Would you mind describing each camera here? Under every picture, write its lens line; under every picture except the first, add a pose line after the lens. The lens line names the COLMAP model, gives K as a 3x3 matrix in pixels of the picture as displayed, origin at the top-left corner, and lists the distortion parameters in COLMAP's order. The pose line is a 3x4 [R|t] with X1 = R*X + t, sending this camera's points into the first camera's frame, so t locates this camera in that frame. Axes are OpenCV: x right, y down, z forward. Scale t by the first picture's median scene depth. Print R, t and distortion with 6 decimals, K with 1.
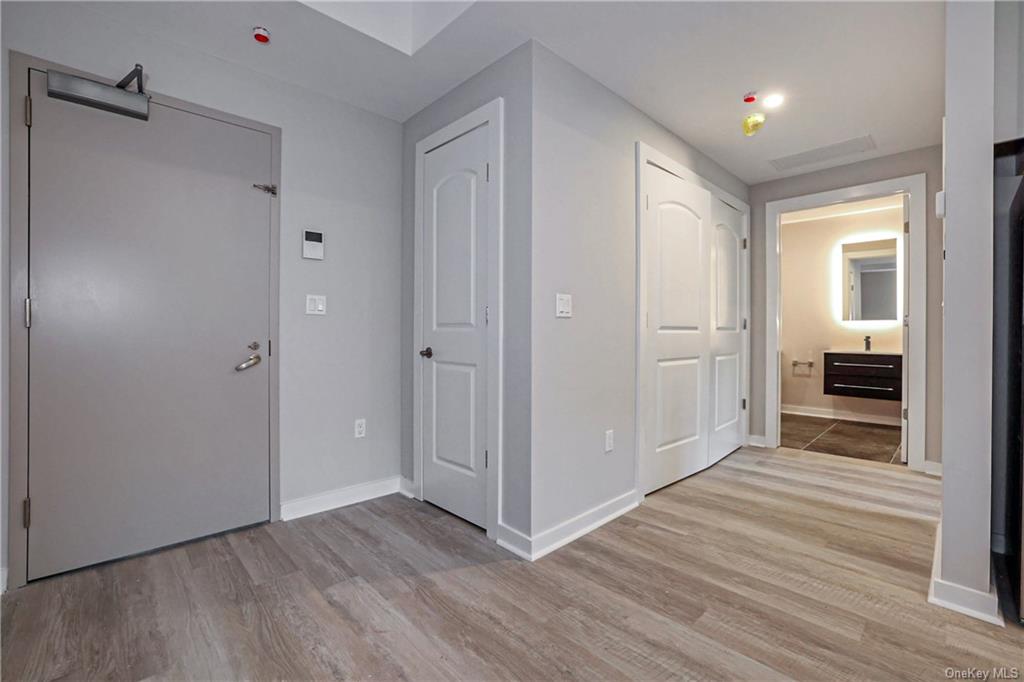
lens RADIAL K [[447.9, 0, 511.6], [0, 447.9, 335.6], [0, 0, 1]] dist [-0.037734, 0.012338]
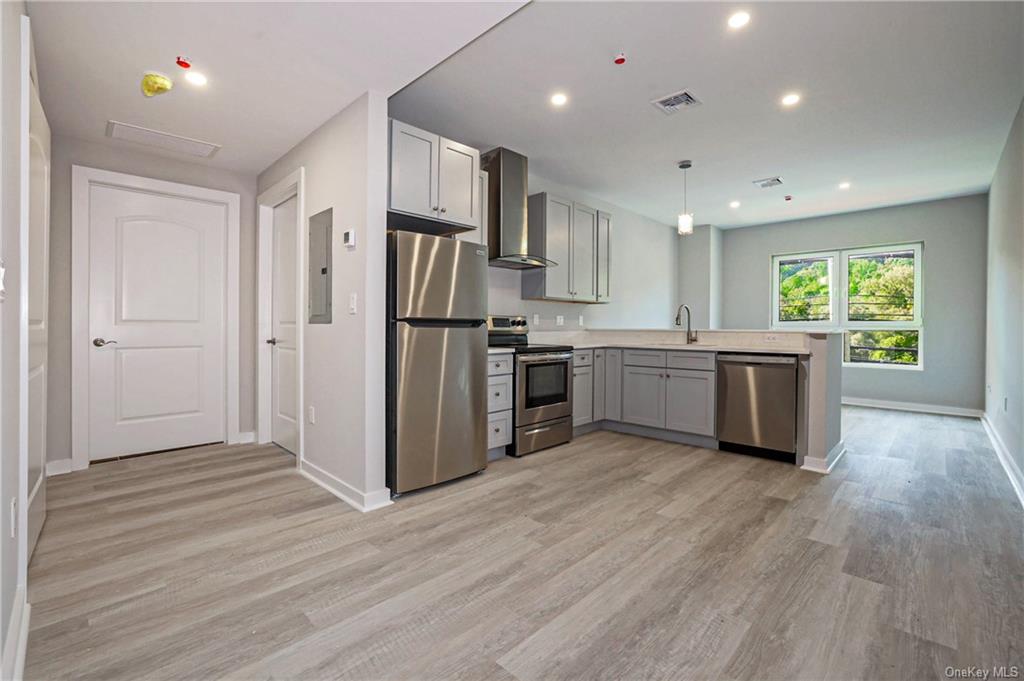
lens RADIAL K [[444.2, 0, 503.3], [0, 444.2, 326.8], [0, 0, 1]] dist [0.001819, 0.000788]
pose [[-0.007232, -0.002761, 0.999970, -0.468550], [0.003674, 0.999989, 0.002787, -0.010892], [-0.999967, 0.003694, -0.007222, 0.475002]]
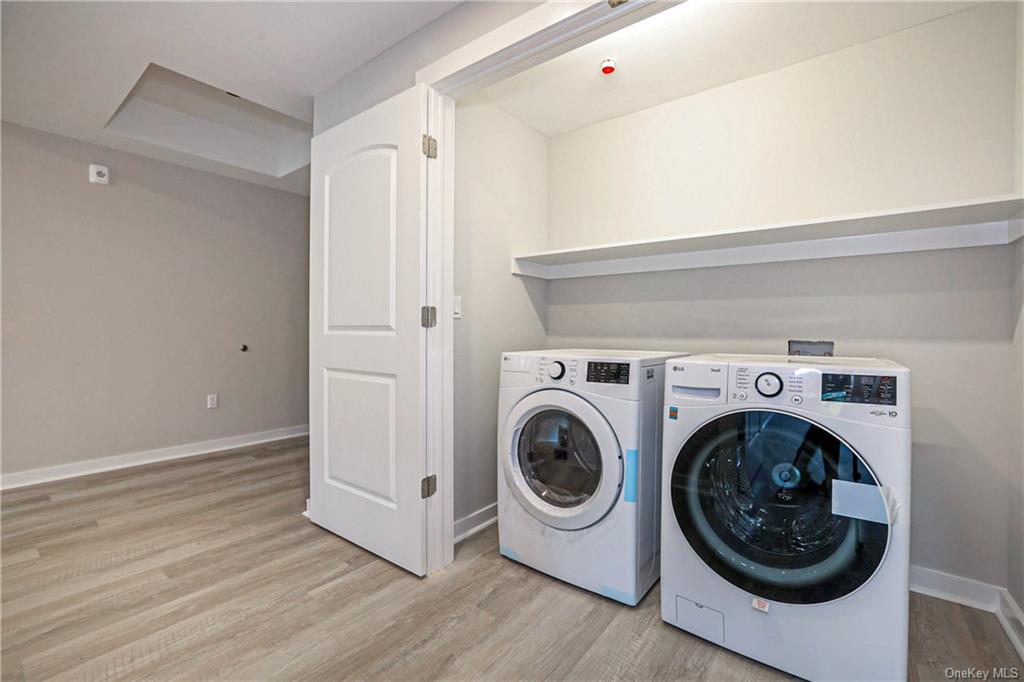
lens RADIAL K [[447.9, 0, 511.6], [0, 447.9, 335.6], [0, 0, 1]] dist [-0.037734, 0.012338]
pose [[0.127360, 0.002330, -0.991854, 1.426441], [-0.013543, 0.999908, 0.000610, -0.014472], [0.991764, 0.013355, 0.127380, 1.470347]]
